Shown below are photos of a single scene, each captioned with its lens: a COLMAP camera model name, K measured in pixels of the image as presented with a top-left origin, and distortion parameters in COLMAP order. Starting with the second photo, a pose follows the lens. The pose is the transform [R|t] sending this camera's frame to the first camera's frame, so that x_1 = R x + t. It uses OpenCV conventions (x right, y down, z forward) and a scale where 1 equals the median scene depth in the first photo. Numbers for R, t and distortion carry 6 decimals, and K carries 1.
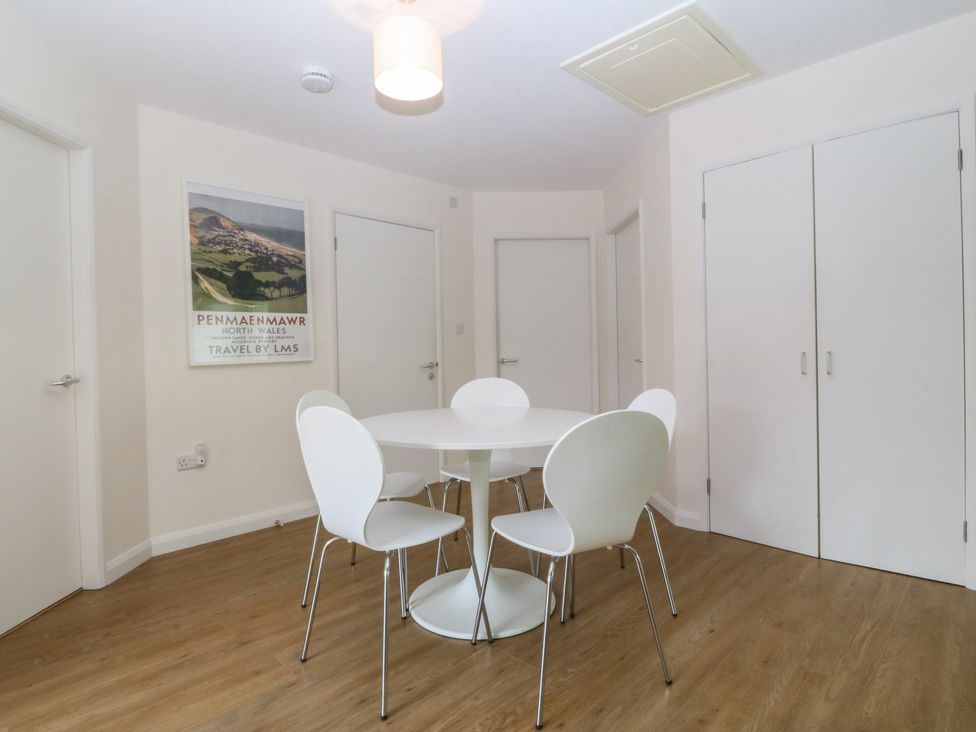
lens RADIAL K [[519.0, 0, 489.8], [0, 519.0, 350.5], [0, 0, 1]] dist [0.000348, -0.020737]
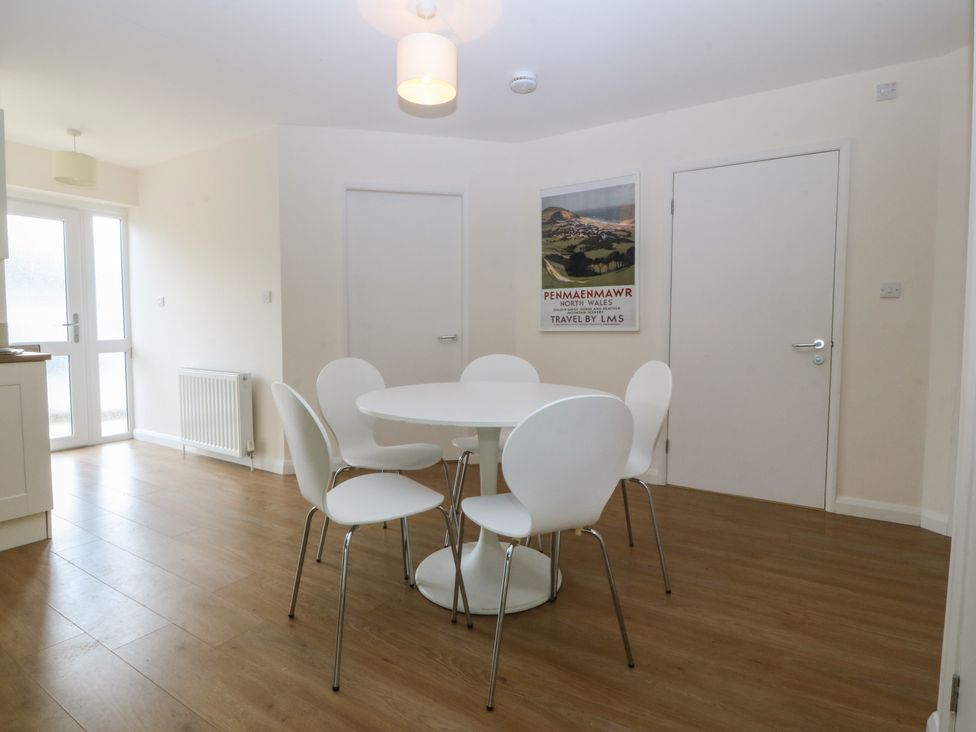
lens RADIAL K [[519.0, 0, 489.8], [0, 519.0, 350.5], [0, 0, 1]] dist [0.000348, -0.020737]
pose [[0.223830, 0.080918, -0.971263, 0.632961], [-0.003225, 0.996604, 0.082286, -0.027227], [0.974623, -0.015286, 0.223331, 0.528882]]
